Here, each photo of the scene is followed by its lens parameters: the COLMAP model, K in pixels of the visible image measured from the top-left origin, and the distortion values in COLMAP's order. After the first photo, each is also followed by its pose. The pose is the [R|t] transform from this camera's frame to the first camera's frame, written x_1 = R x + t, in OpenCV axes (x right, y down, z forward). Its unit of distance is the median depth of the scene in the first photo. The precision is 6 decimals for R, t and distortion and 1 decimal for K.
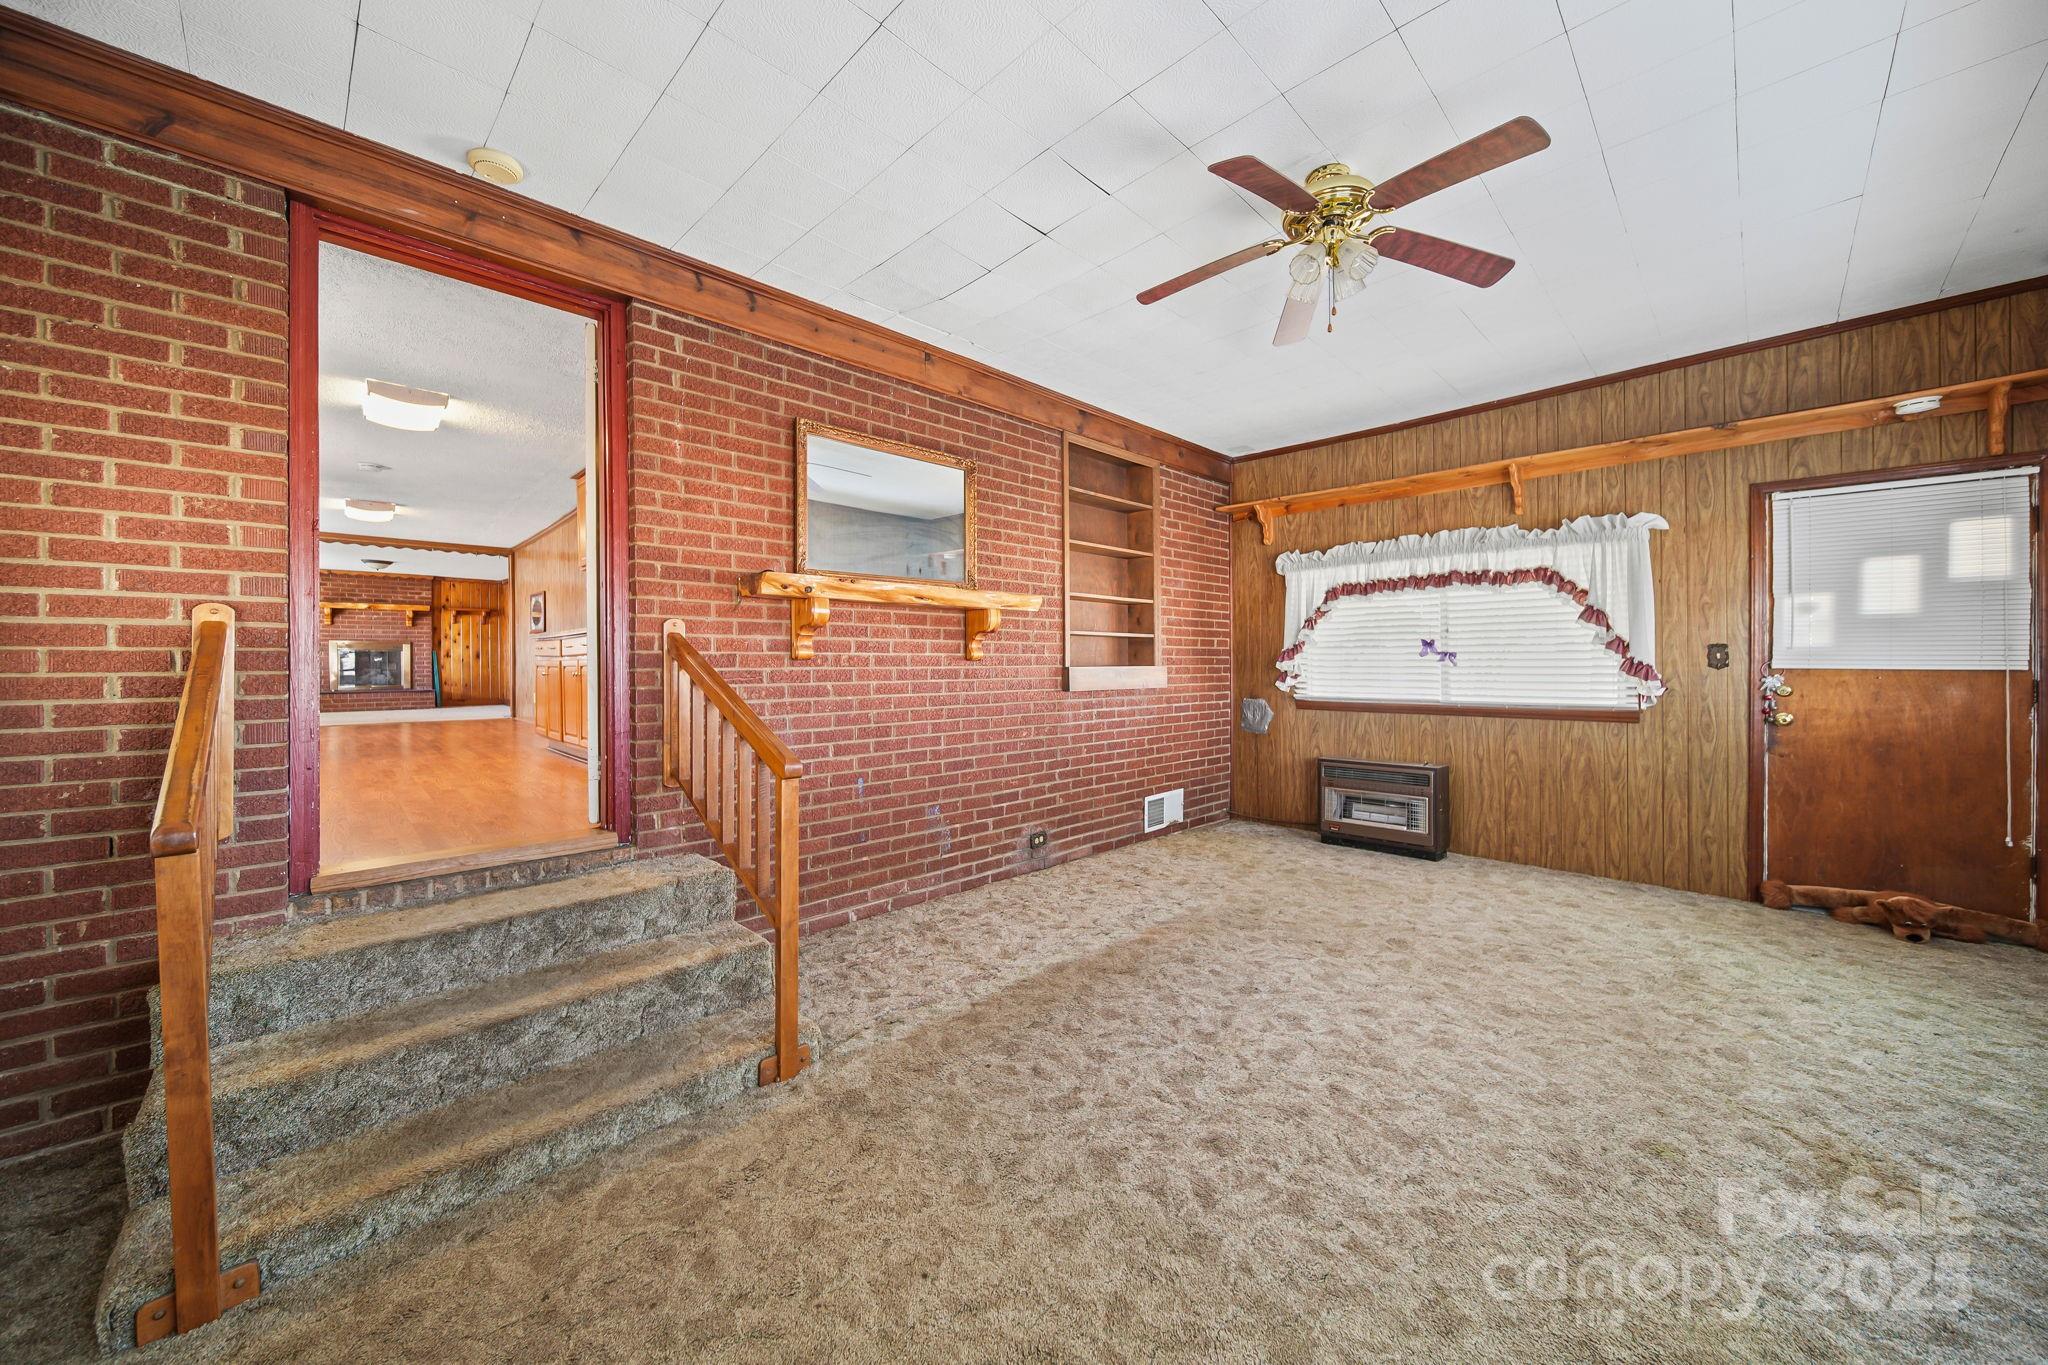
lens RADIAL K [[725.5, 0, 1021.9], [0, 725.5, 666.0], [0, 0, 1]] dist [-0.002870, -0.000263]
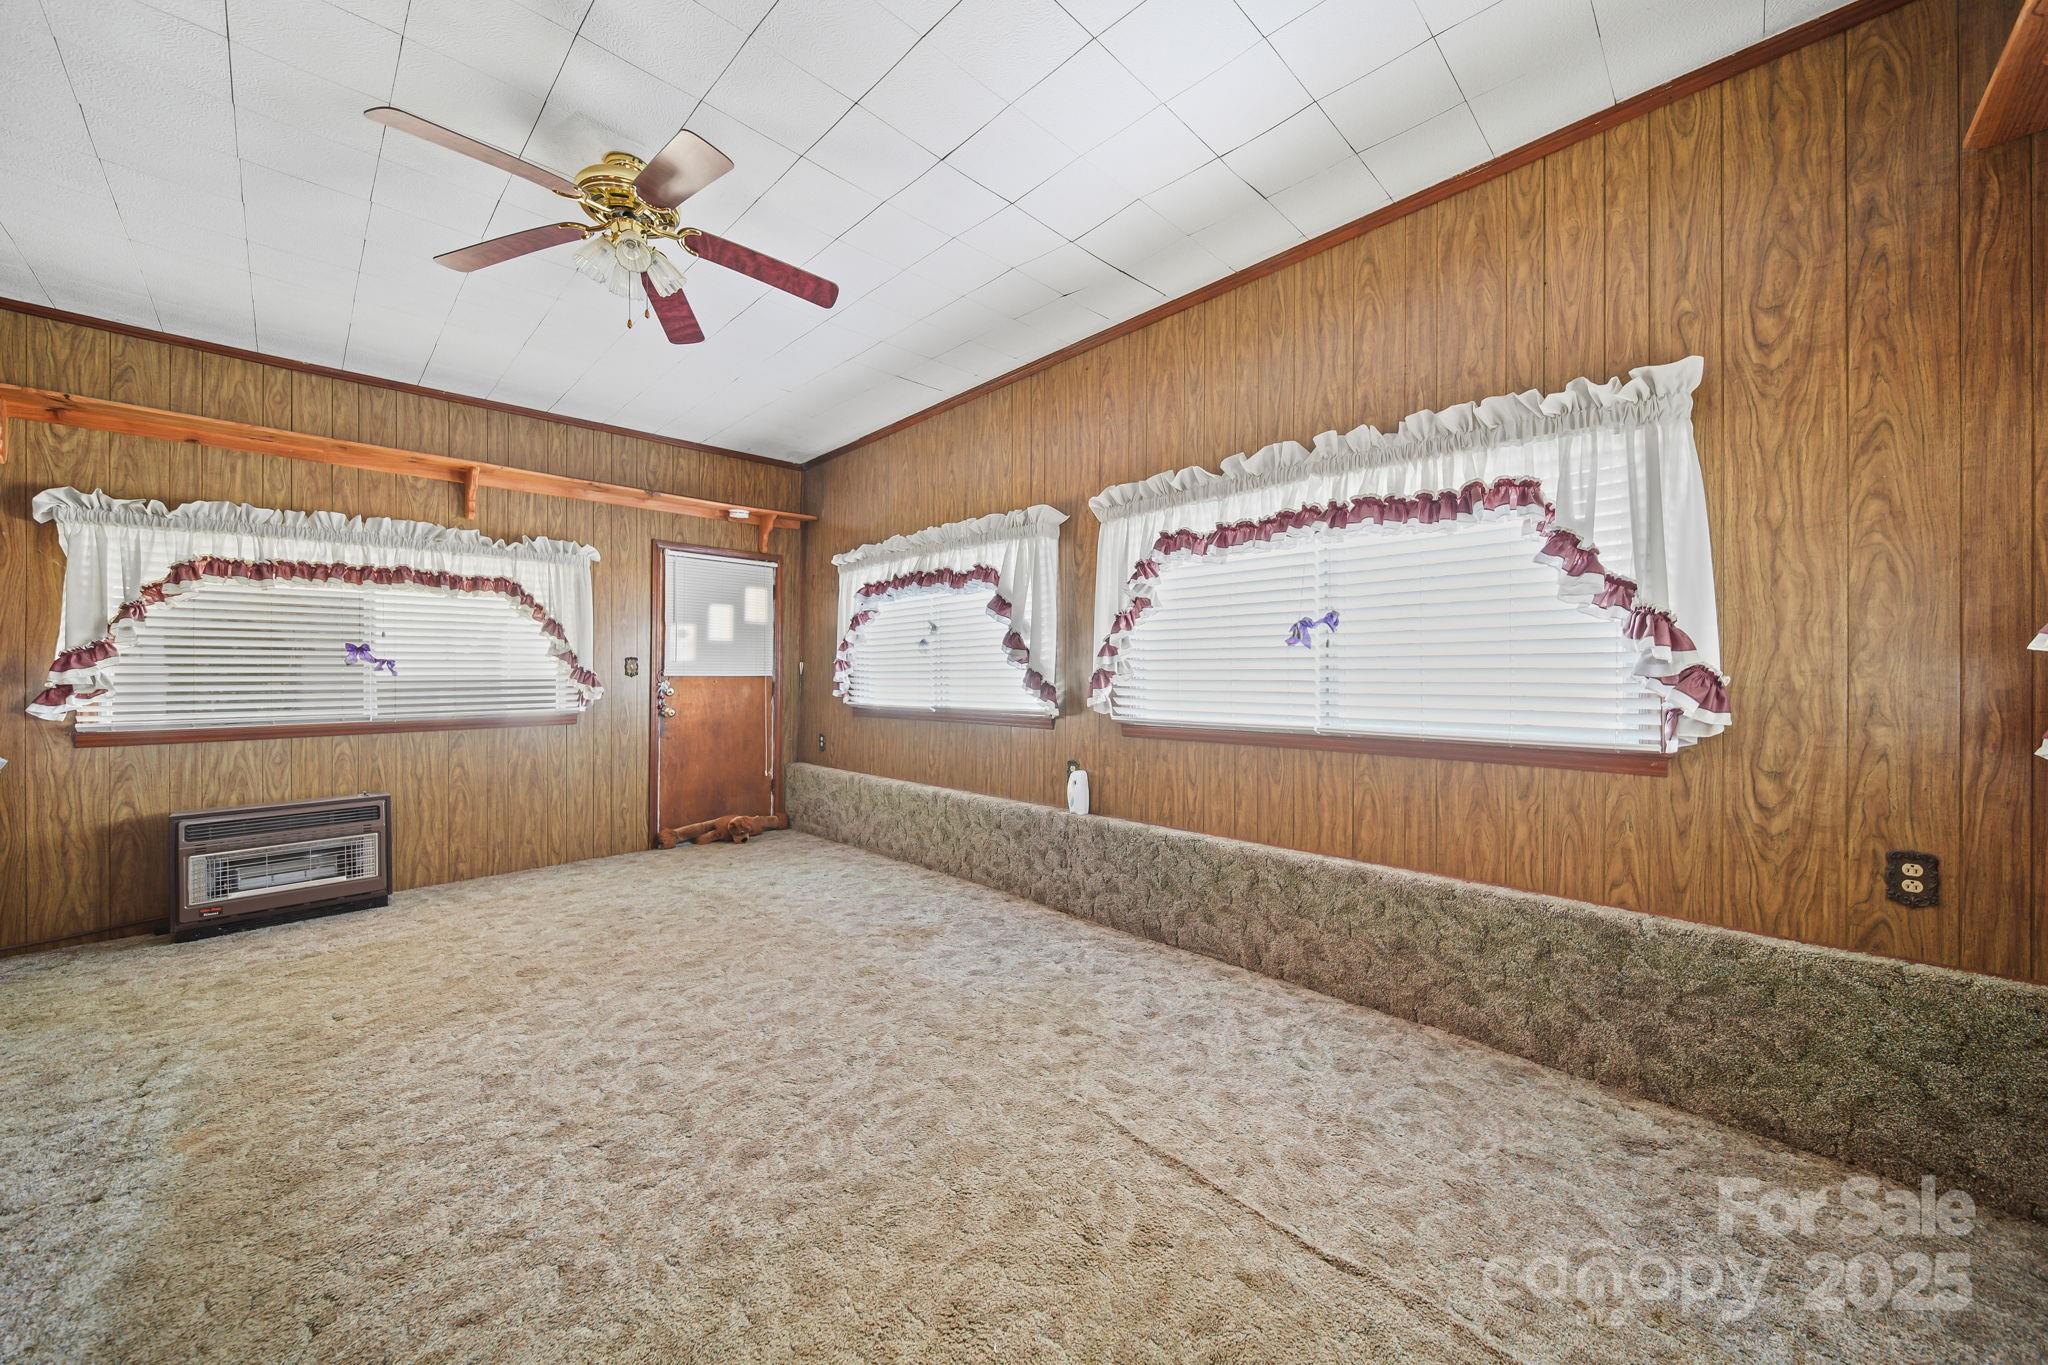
lens RADIAL K [[746.9, 0, 1021.2], [0, 746.9, 676.5], [0, 0, 1]] dist [-0.000874, -0.000583]
pose [[-0.011899, -0.004762, 0.999918, -0.369662], [0.006243, 0.999969, 0.004837, 0.001530], [-0.999910, 0.006300, -0.011869, 0.312482]]
